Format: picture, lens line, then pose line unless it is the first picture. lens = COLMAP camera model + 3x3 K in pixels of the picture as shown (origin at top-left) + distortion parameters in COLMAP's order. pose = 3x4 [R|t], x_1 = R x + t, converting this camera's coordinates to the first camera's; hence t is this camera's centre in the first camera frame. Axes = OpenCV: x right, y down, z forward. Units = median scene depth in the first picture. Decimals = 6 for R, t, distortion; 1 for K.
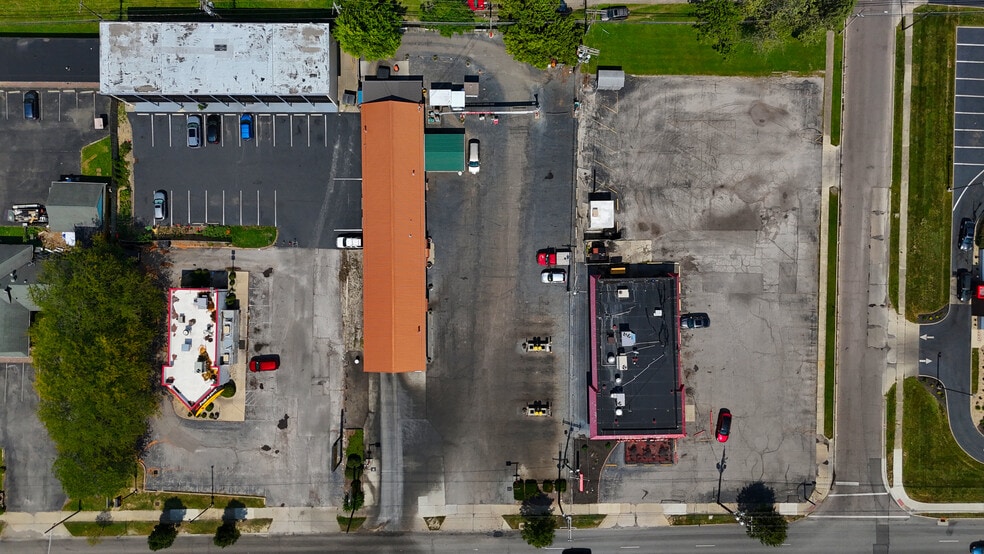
lens RADIAL K [[724.3, 0, 488.2], [0, 724.3, 280.0], [0, 0, 1]] dist [0.077088, -0.077733]
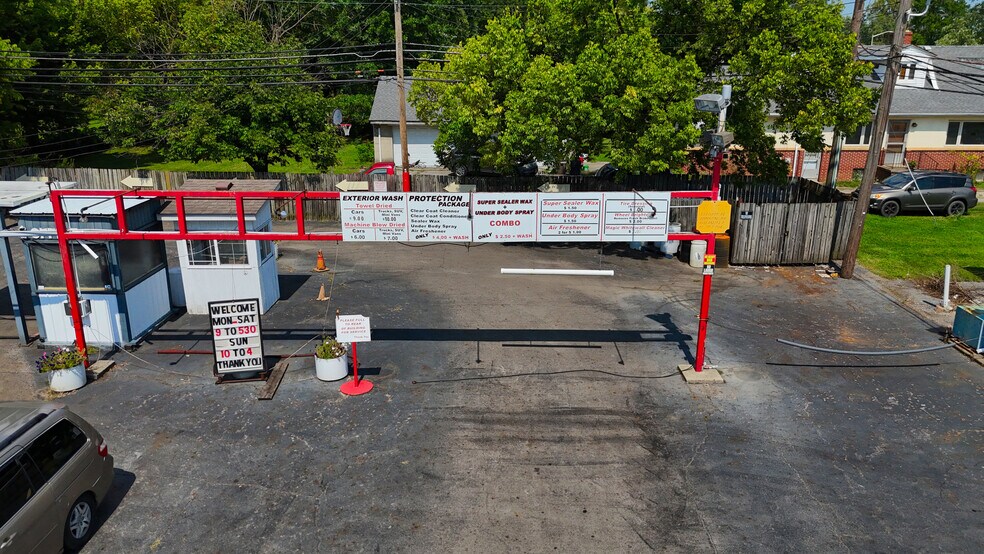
lens RADIAL K [[724.3, 0, 488.6], [0, 724.3, 279.8], [0, 0, 1]] dist [0.077088, -0.077733]
pose [[0.999737, -0.000490, -0.022921, 0.034534], [-0.021759, 0.294623, -0.955366, -0.112279], [0.007221, 0.955613, 0.294535, 0.948519]]
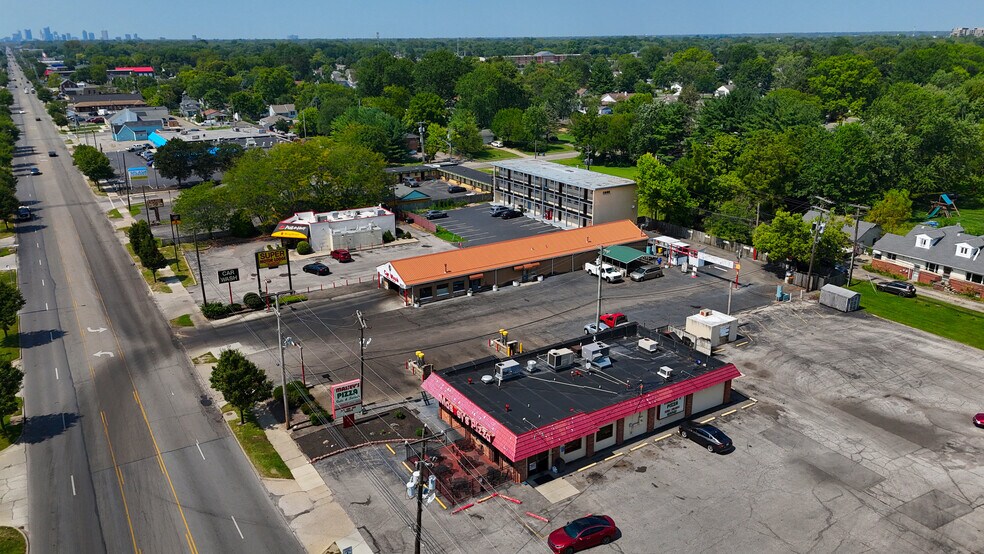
lens RADIAL K [[724.3, 0, 495.0], [0, 724.3, 275.9], [0, 0, 1]] dist [0.077088, -0.077733]
pose [[0.526672, 0.251678, -0.811957, 0.601327], [-0.849919, 0.173816, -0.497418, 0.428668], [0.015942, 0.952074, 0.305451, 0.723361]]
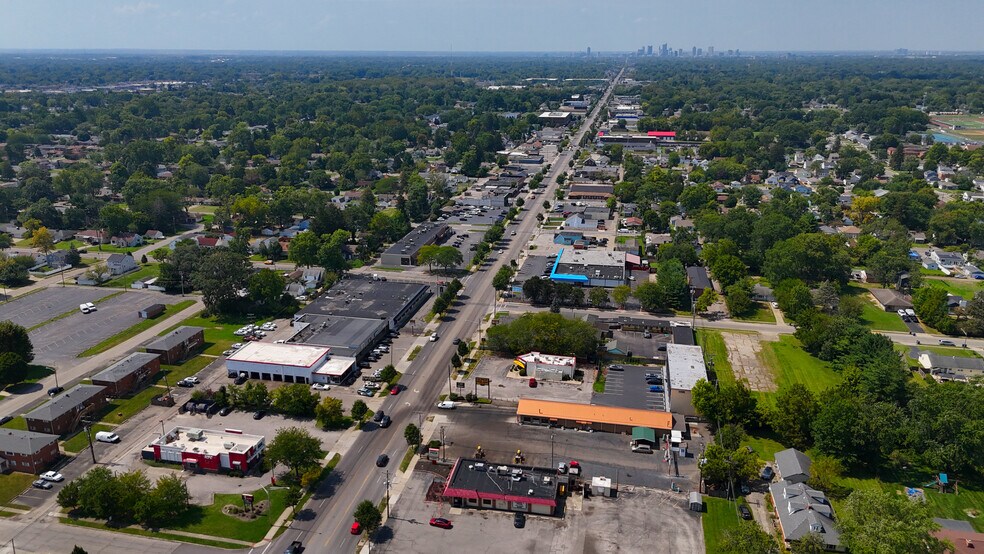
lens RADIAL K [[724.3, 0, 493.0], [0, 724.3, 275.6], [0, 0, 1]] dist [0.077088, -0.077733]
pose [[-0.193527, 0.282822, -0.939446, 1.455491], [-0.981095, -0.055358, 0.185441, -0.124224], [0.000441, 0.957574, 0.288188, 0.159297]]
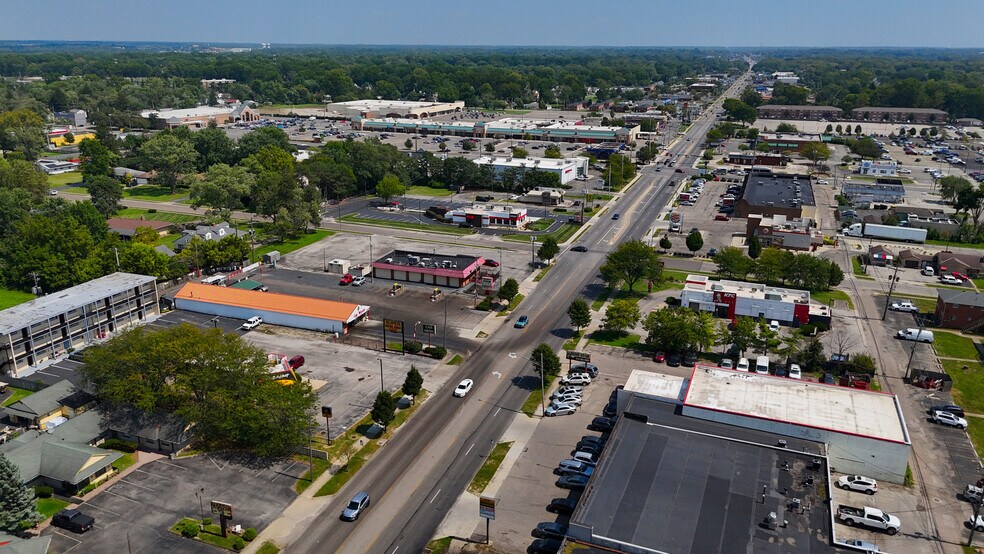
lens RADIAL K [[724.3, 0, 494.4], [0, 724.3, 276.6], [0, 0, 1]] dist [0.077088, -0.077733]
pose [[0.345080, -0.284934, 0.894278, -1.153121], [0.938541, 0.112663, -0.326263, 0.747718], [-0.007788, 0.951903, 0.306300, 0.522293]]
